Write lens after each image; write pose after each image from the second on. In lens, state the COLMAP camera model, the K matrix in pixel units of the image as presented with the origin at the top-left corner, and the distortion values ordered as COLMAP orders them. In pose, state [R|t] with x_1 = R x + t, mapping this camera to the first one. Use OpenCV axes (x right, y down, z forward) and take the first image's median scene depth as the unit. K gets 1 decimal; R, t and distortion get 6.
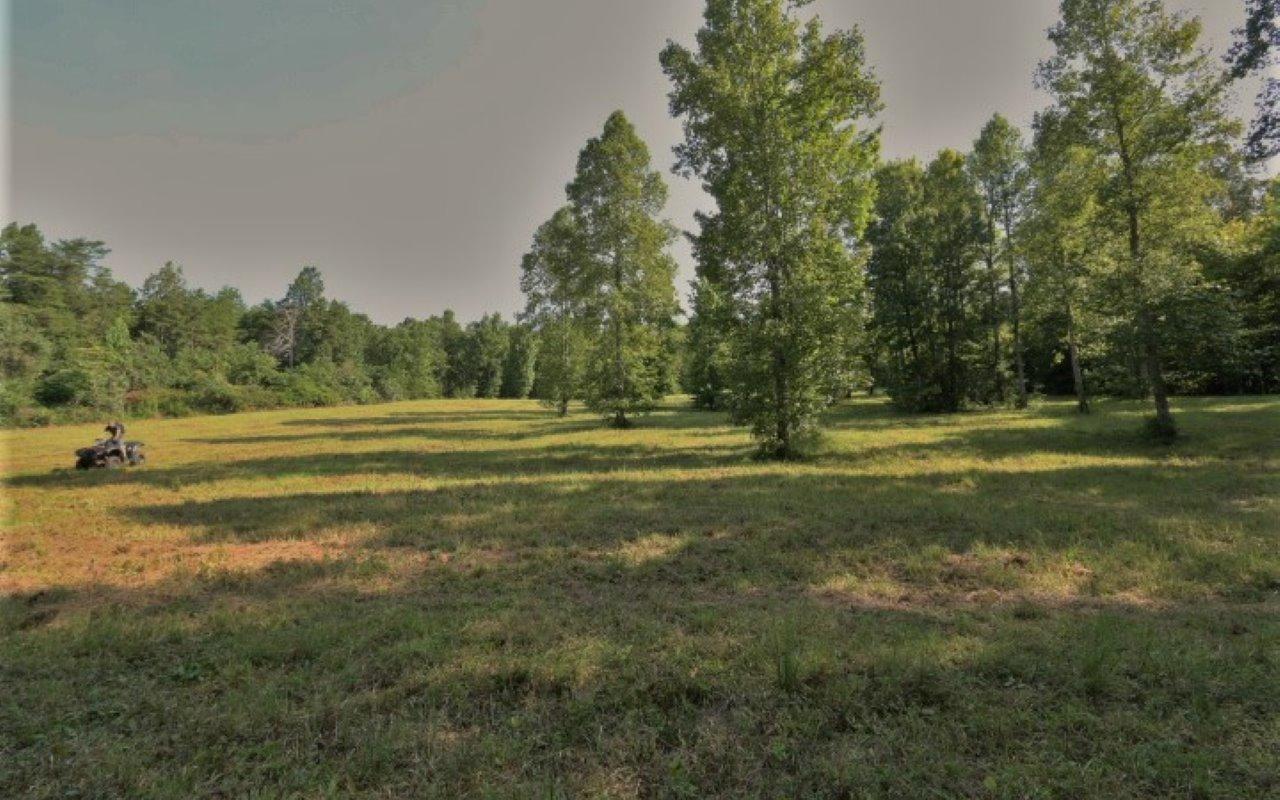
lens RADIAL K [[591.8, 0, 629.3], [0, 591.8, 390.6], [0, 0, 1]] dist [-0.017902, 0.005254]
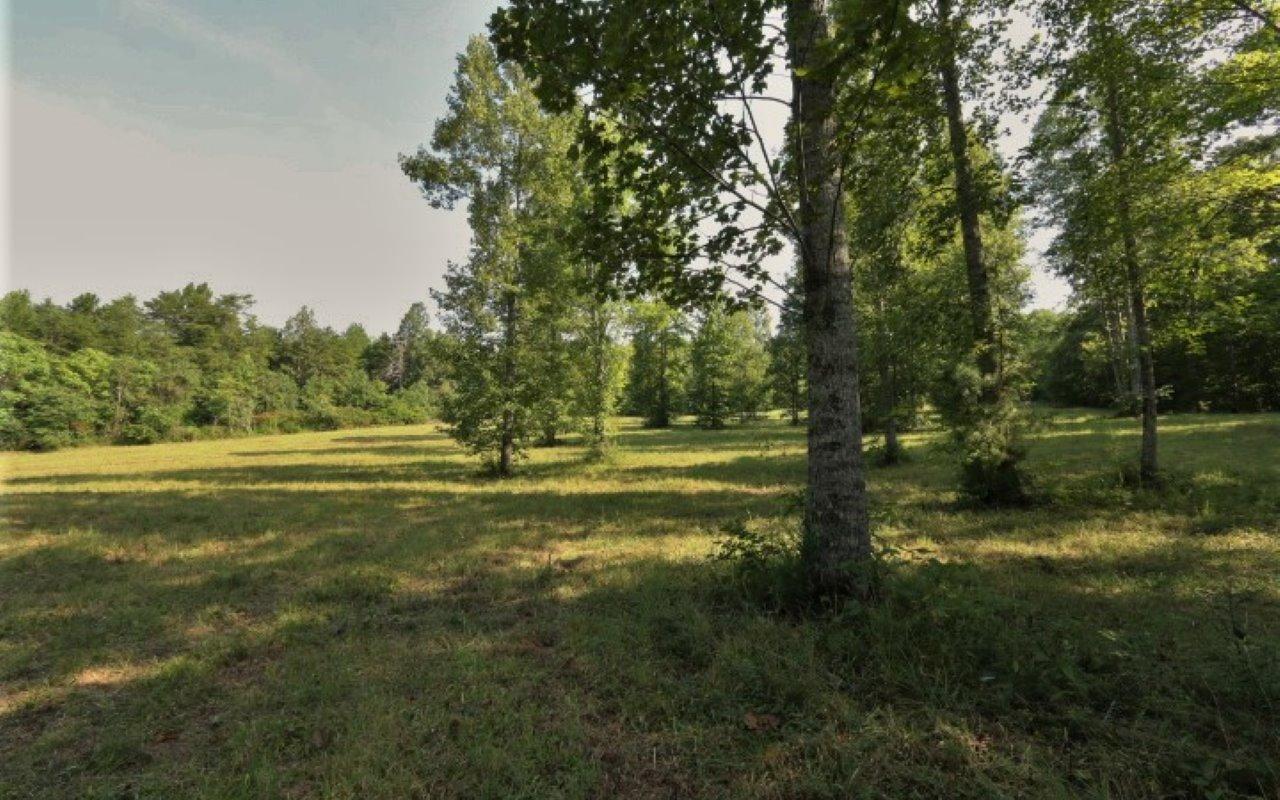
lens RADIAL K [[591.8, 0, 636.4], [0, 591.8, 396.2], [0, 0, 1]] dist [-0.017902, 0.005254]
pose [[0.968700, -0.013815, -0.247850, 0.253908], [0.009907, 0.999806, -0.017006, -0.005672], [0.248037, 0.014018, 0.968649, -0.017881]]
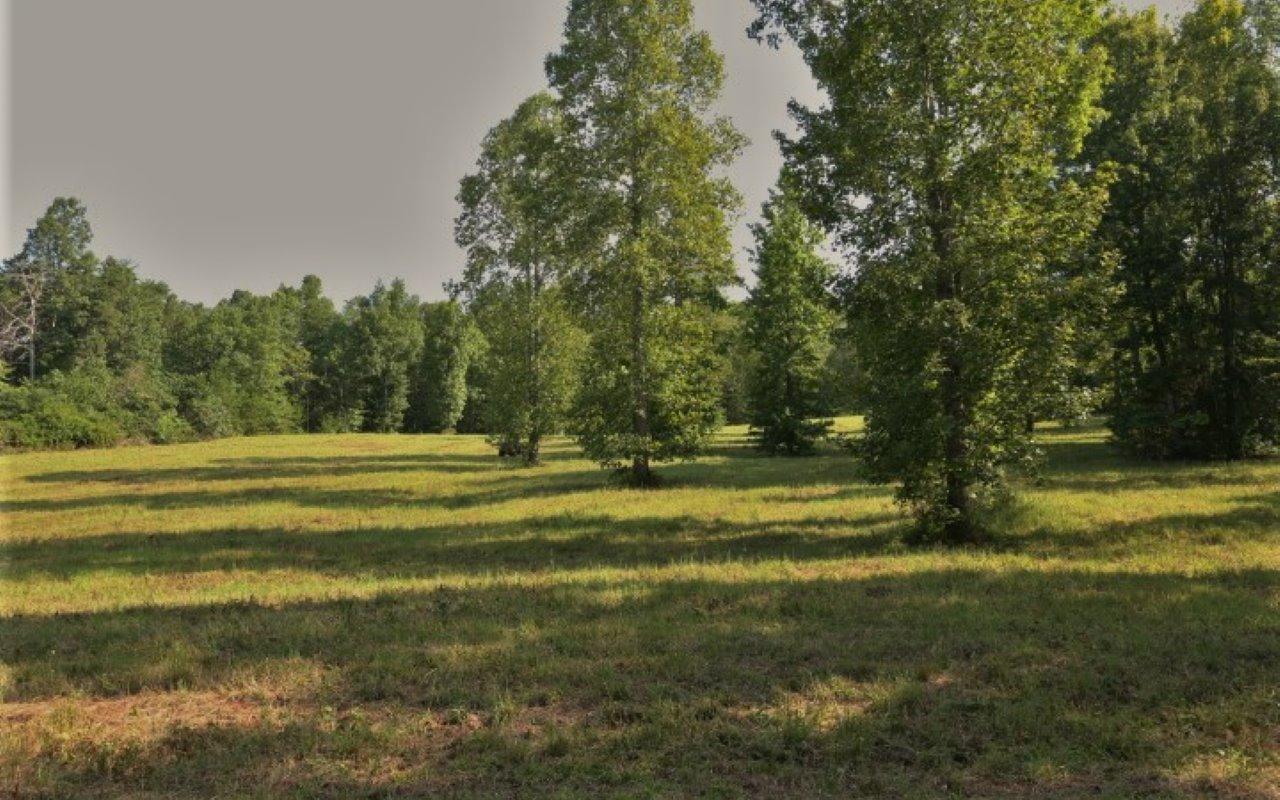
lens RADIAL K [[1053.9, 0, 630.4], [0, 1053.9, 395.2], [0, 0, 1]] dist [-0.014900, 0.045972]
pose [[0.999987, 0.000624, 0.005080, -0.018679], [-0.000511, 0.999751, -0.022296, -0.000810], [-0.005093, 0.022293, 0.999739, -0.002291]]
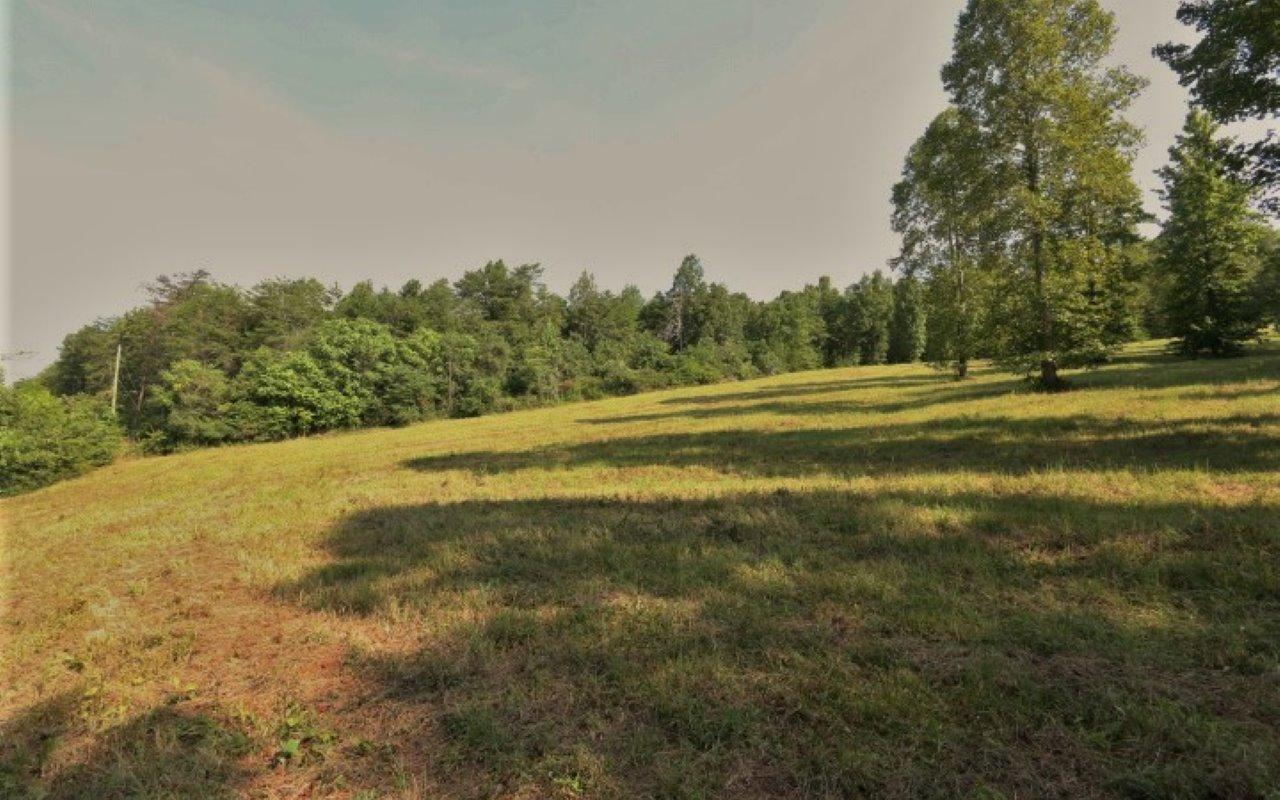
lens RADIAL K [[591.8, 0, 635.2], [0, 591.8, 389.2], [0, 0, 1]] dist [-0.017902, 0.005254]
pose [[0.806301, -0.050529, -0.589343, -0.000658], [0.077422, 0.996788, 0.020462, 0.005537], [0.586416, -0.062127, 0.807624, 0.092700]]
